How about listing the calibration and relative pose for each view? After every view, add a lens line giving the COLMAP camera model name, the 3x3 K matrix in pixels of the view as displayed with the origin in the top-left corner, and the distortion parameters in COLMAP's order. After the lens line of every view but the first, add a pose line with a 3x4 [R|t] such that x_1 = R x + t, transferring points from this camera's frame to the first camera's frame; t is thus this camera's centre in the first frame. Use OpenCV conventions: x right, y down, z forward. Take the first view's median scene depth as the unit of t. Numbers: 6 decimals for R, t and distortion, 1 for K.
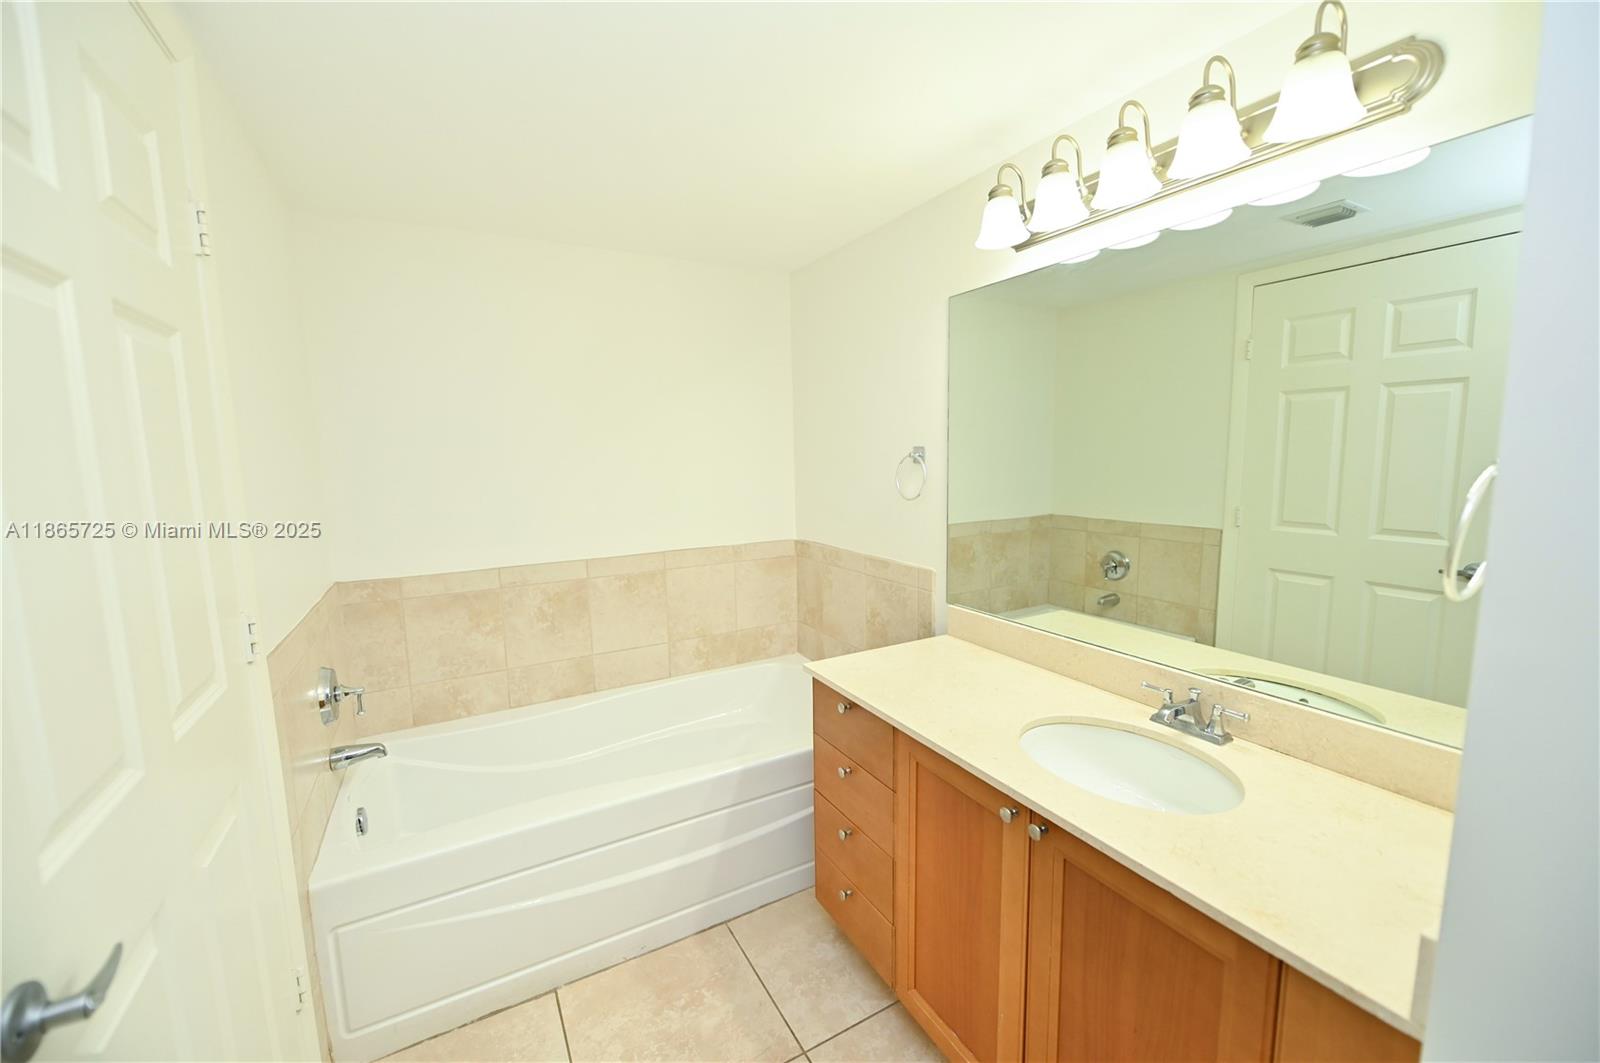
lens RADIAL K [[648.1, 0, 796.6], [0, 648.1, 544.9], [0, 0, 1]] dist [0.000114, -0.000018]
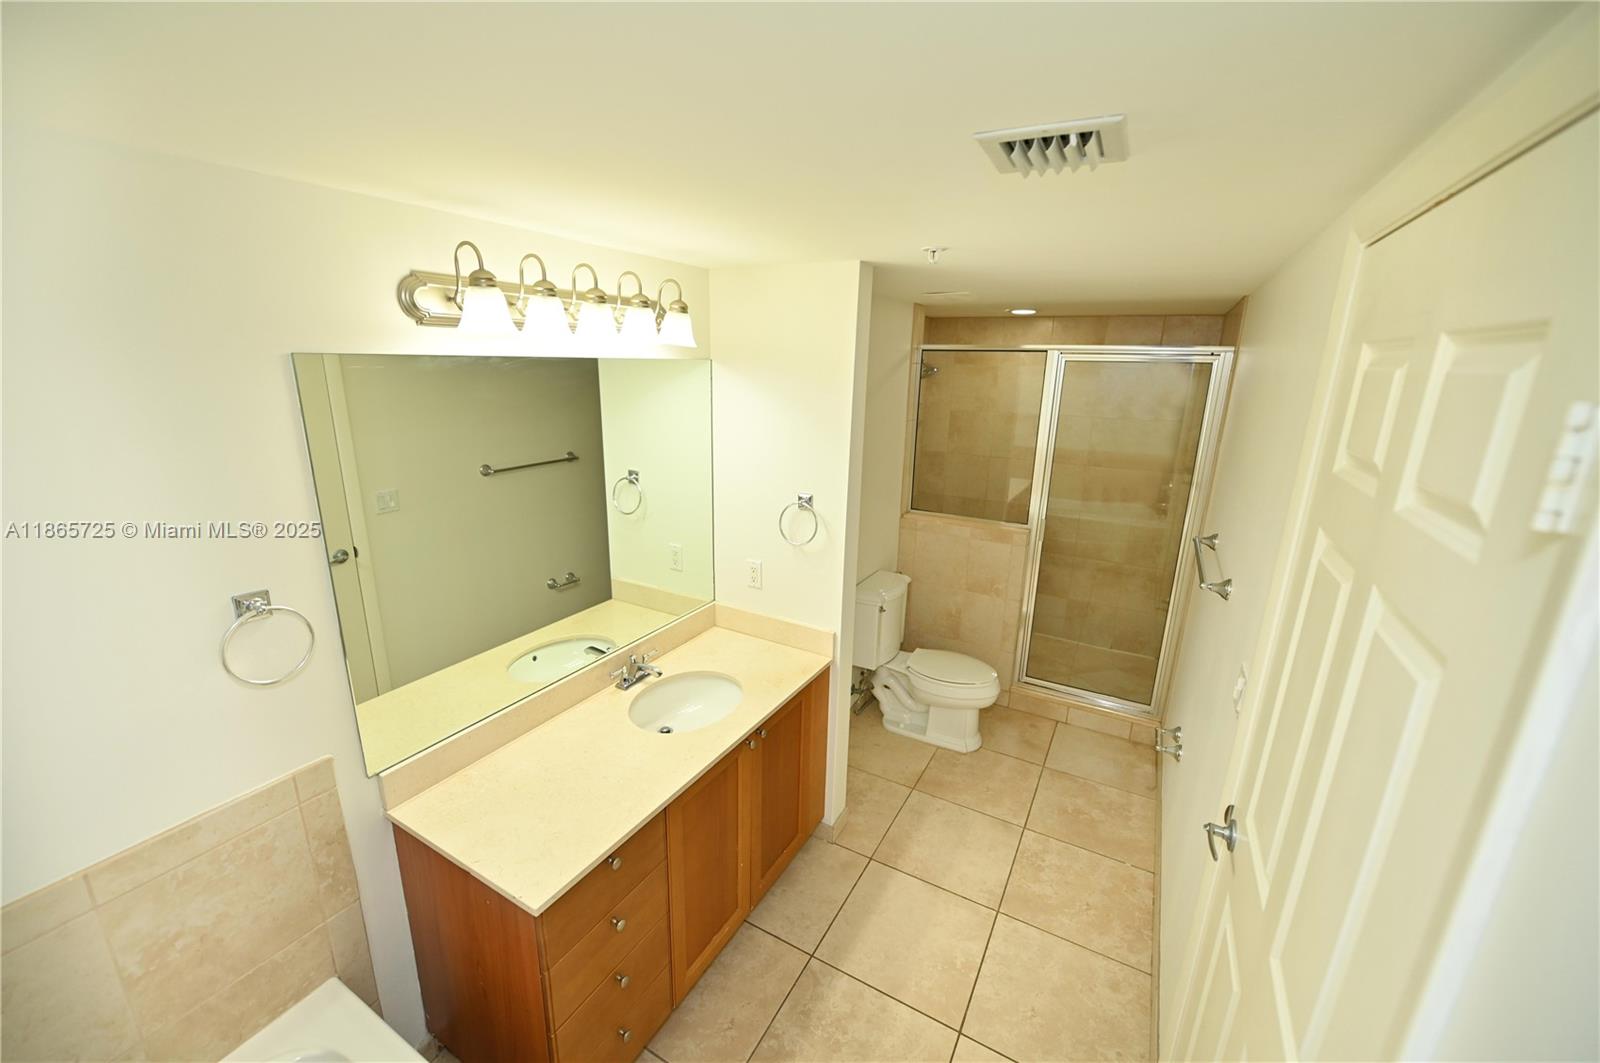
lens RADIAL K [[626.4, 0, 800.0], [0, 626.4, 531.5], [0, 0, 1]] dist [0.000801, 0.000066]
pose [[-0.528375, -0.204583, 0.823994, -0.517511], [0.124051, 0.941515, 0.313307, -0.313250], [-0.839899, 0.267761, -0.472094, 0.797042]]
